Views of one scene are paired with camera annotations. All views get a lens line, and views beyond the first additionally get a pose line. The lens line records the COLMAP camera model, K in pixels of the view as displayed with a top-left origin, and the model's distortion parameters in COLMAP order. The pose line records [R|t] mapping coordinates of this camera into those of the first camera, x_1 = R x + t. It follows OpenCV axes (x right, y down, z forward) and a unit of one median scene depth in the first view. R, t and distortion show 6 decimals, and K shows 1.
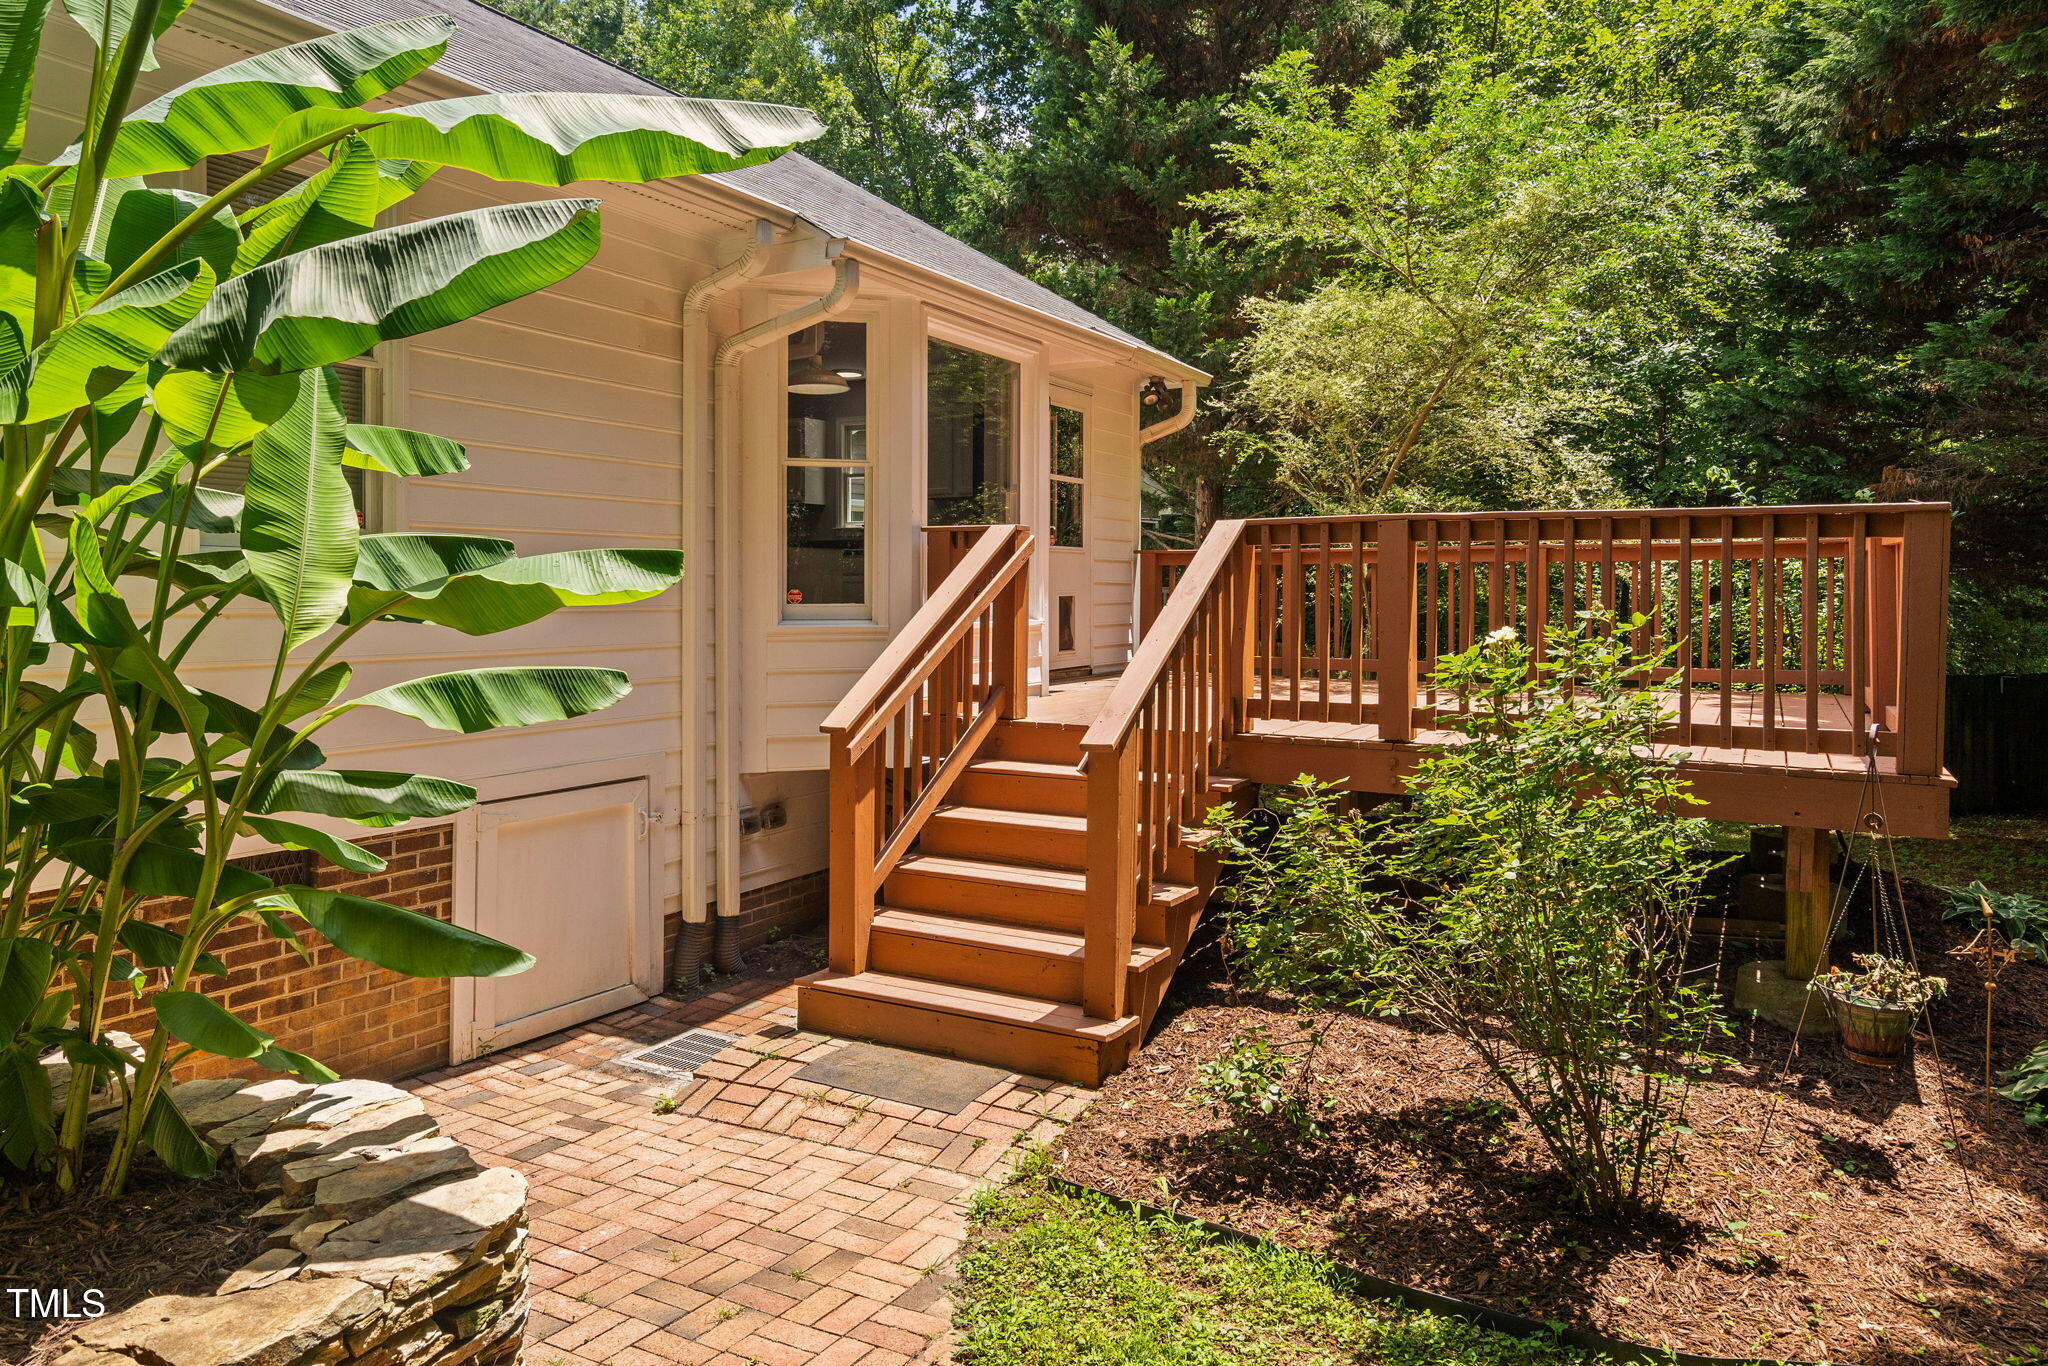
lens RADIAL K [[1307.4, 0, 1024.0], [0, 1307.4, 683.0], [0, 0, 1]] dist [0.016377, 0.000382]
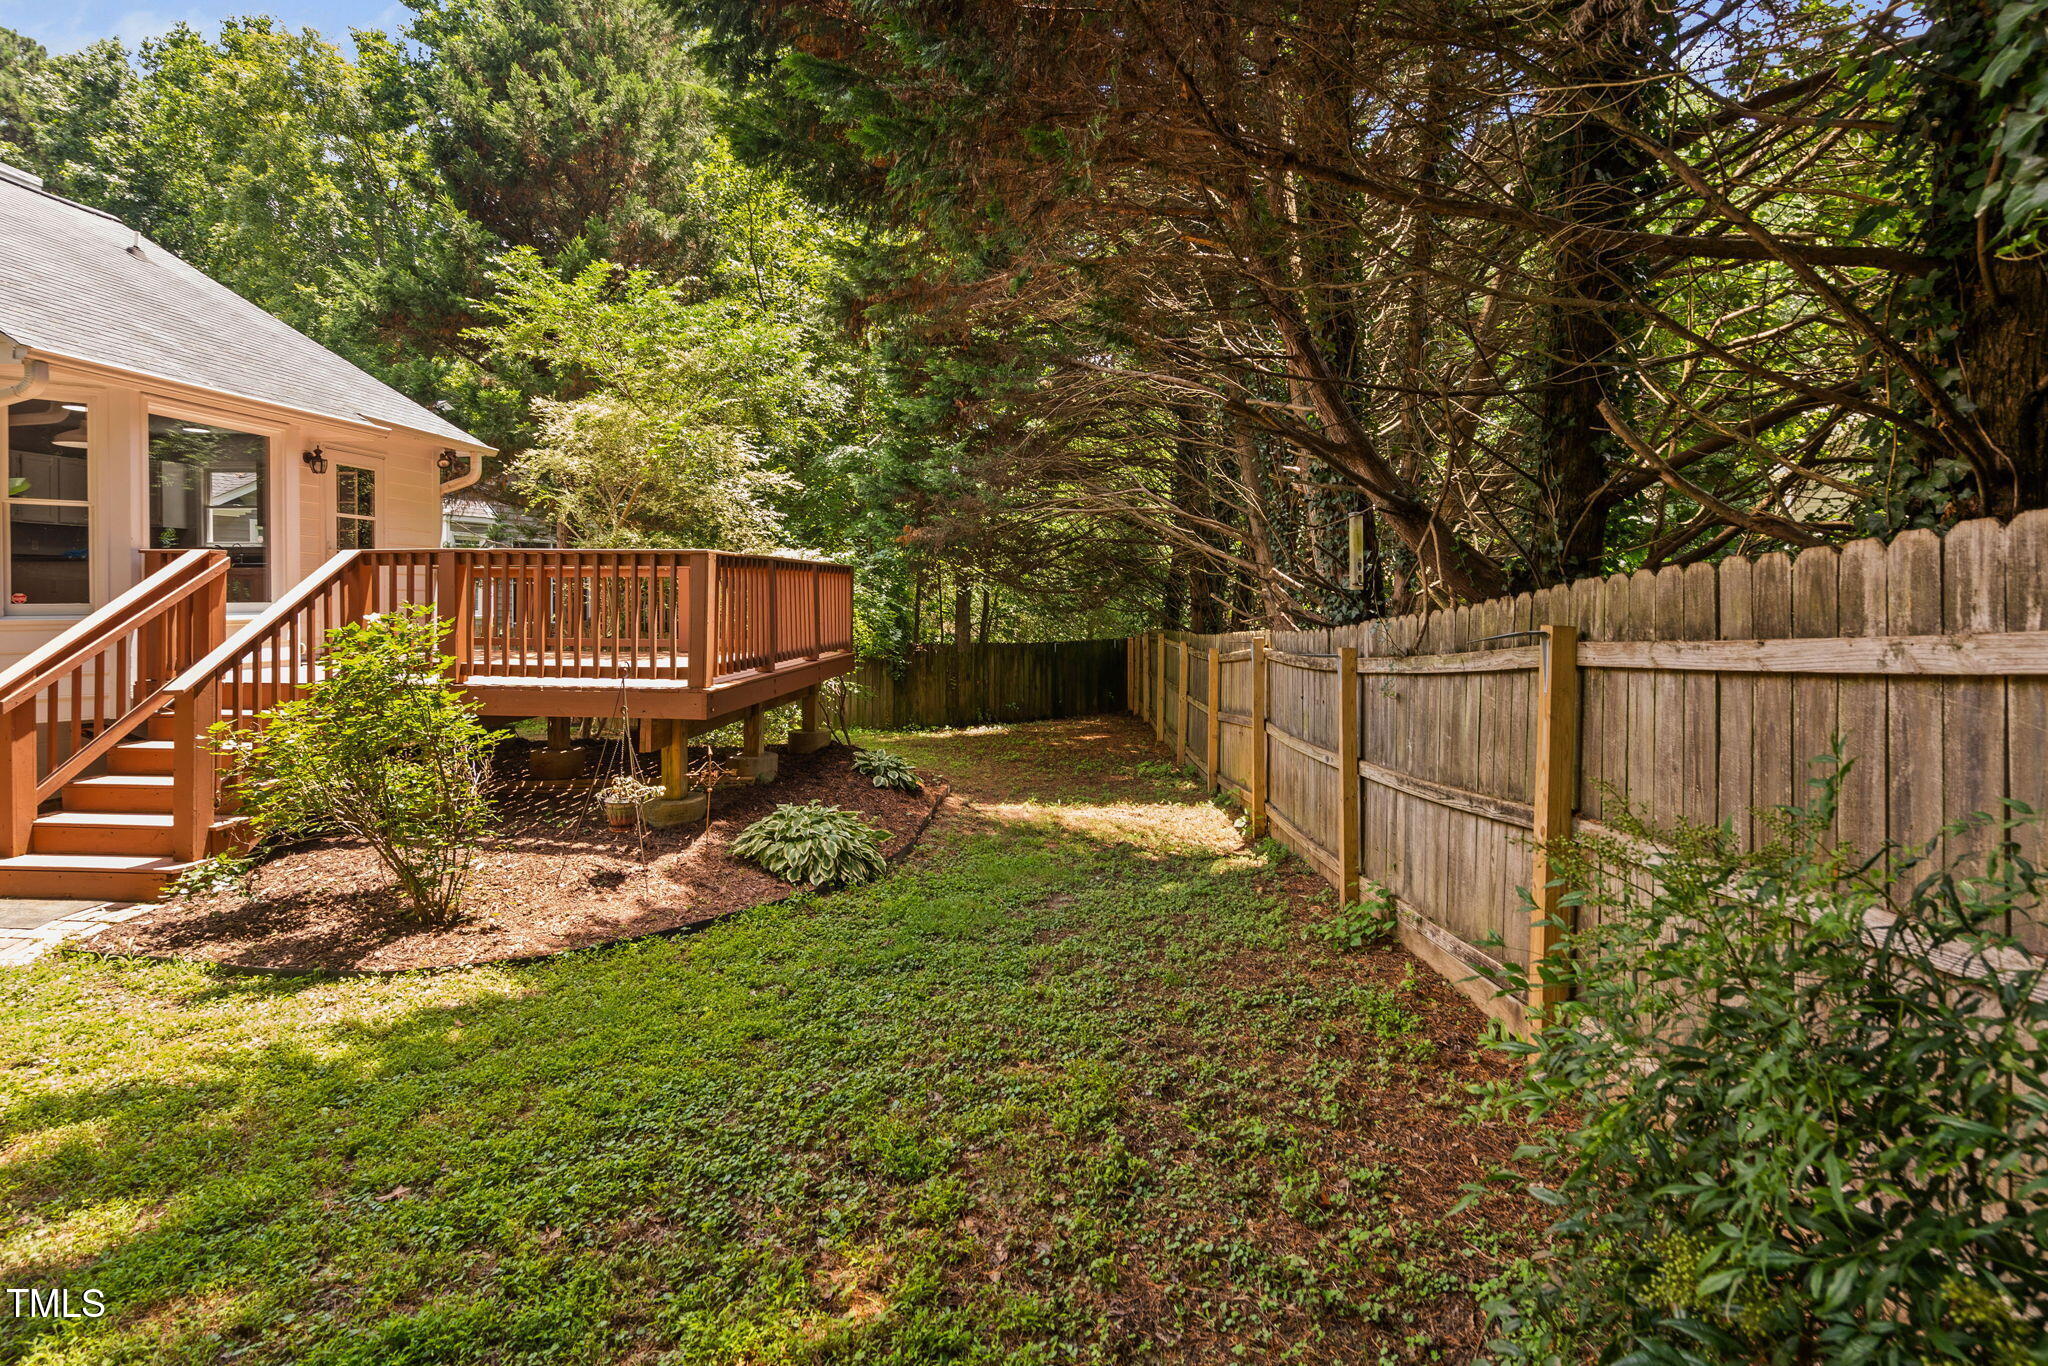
lens RADIAL K [[925.7, 0, 1016.6], [0, 925.7, 686.5], [0, 0, 1]] dist [-0.001454, 0.000576]
pose [[0.912969, -0.037958, 0.406259, 0.283111], [0.026650, 0.999085, 0.033457, 0.016602], [-0.407157, -0.019718, 0.913145, -0.236023]]
